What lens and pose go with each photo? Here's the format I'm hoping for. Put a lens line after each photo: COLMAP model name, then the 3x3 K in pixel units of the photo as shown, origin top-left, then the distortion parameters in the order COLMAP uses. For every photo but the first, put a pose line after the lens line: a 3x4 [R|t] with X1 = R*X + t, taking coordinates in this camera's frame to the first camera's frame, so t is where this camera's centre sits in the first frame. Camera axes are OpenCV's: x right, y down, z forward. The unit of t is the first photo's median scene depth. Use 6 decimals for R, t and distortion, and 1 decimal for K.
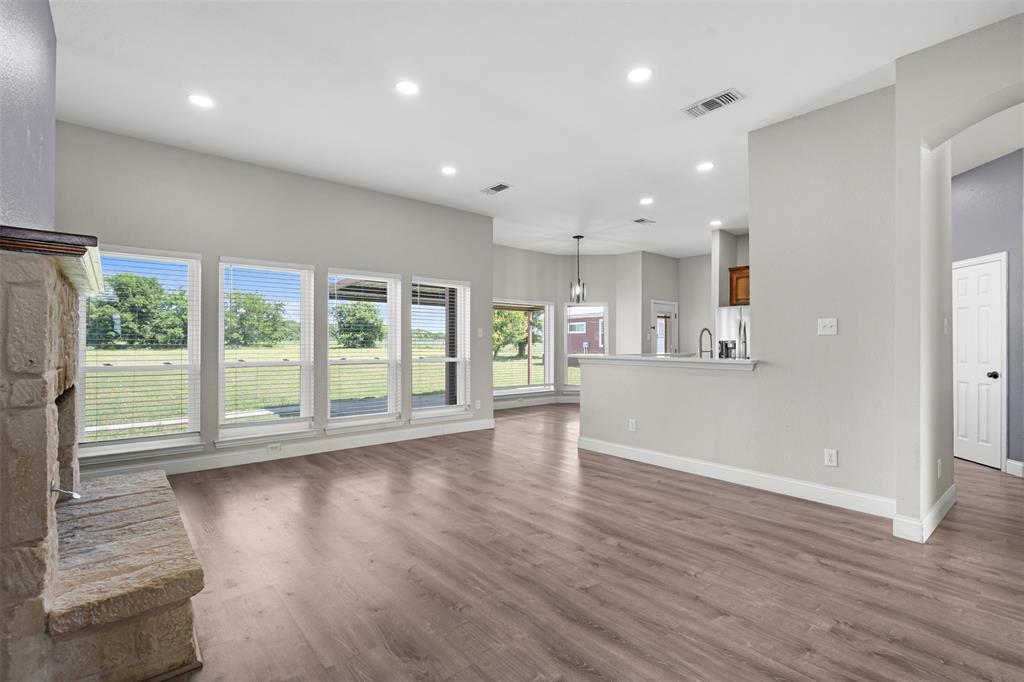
lens RADIAL K [[468.7, 0, 518.4], [0, 468.7, 338.1], [0, 0, 1]] dist [-0.001624, 0.000588]
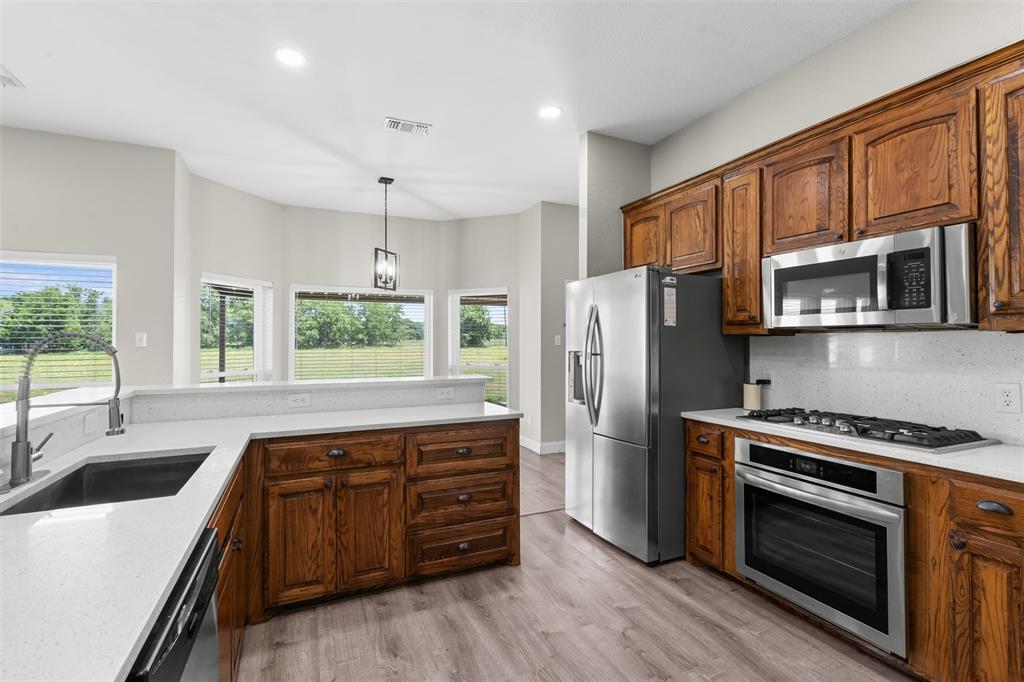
lens RADIAL K [[471.1, 0, 512.0], [0, 471.1, 335.8], [0, 0, 1]] dist [-0.001106, 0.000236]
pose [[0.959864, -0.008521, -0.280337, 0.703426], [0.008188, 0.999964, -0.002358, -0.013959], [0.280347, -0.000032, 0.959899, 0.699847]]
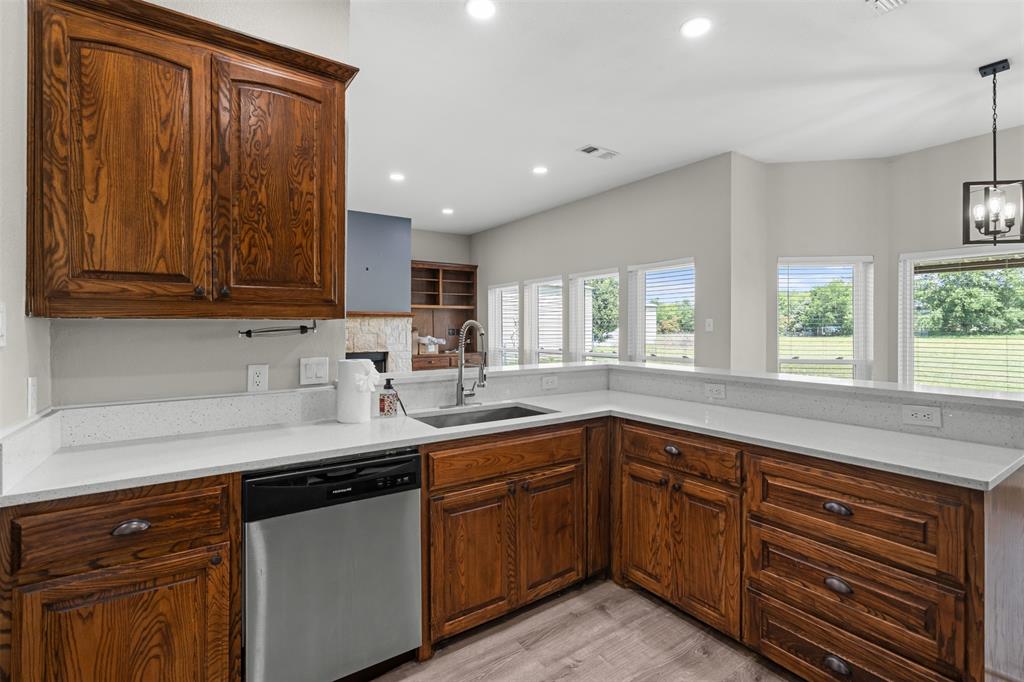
lens RADIAL K [[472.9, 0, 516.4], [0, 472.9, 327.3], [0, 0, 1]] dist [-0.001139, -0.000102]
pose [[-0.096602, -0.002904, -0.995319, 0.840597], [0.011012, 0.999931, -0.003986, -0.010903], [0.995262, -0.011345, -0.096563, 0.998299]]
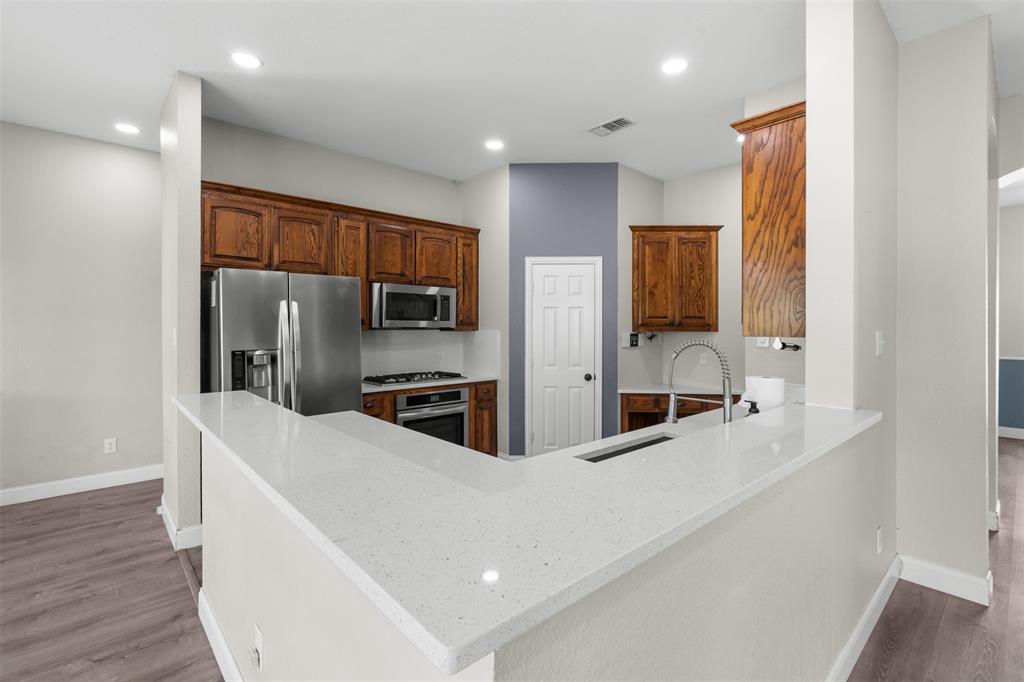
lens RADIAL K [[464.9, 0, 515.1], [0, 464.9, 330.4], [0, 0, 1]] dist [-0.002057, 0.000789]
pose [[-0.030758, -0.012513, 0.999449, 0.017029], [-0.014464, 0.999823, 0.012072, -0.028835], [-0.999422, -0.014085, -0.030934, 1.056759]]
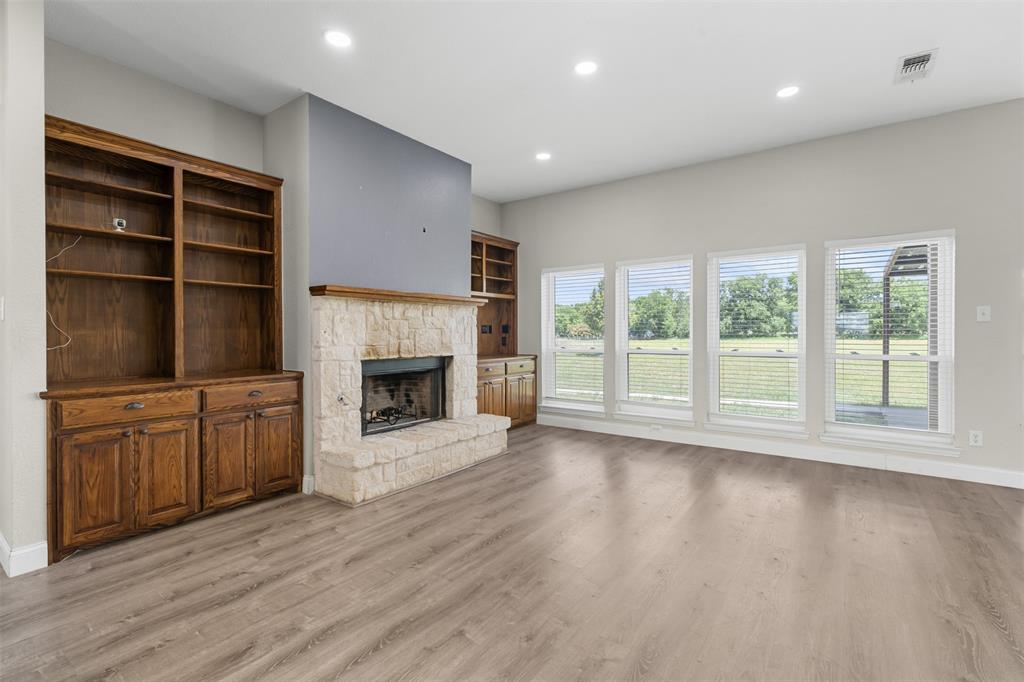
lens RADIAL K [[464.9, 0, 515.1], [0, 464.9, 330.4], [0, 0, 1]] dist [-0.002057, 0.000789]
pose [[0.237090, -0.007191, -0.971461, 0.425754], [0.012114, 0.999917, -0.004445, 0.006157], [0.971412, -0.010714, 0.237158, 0.405747]]
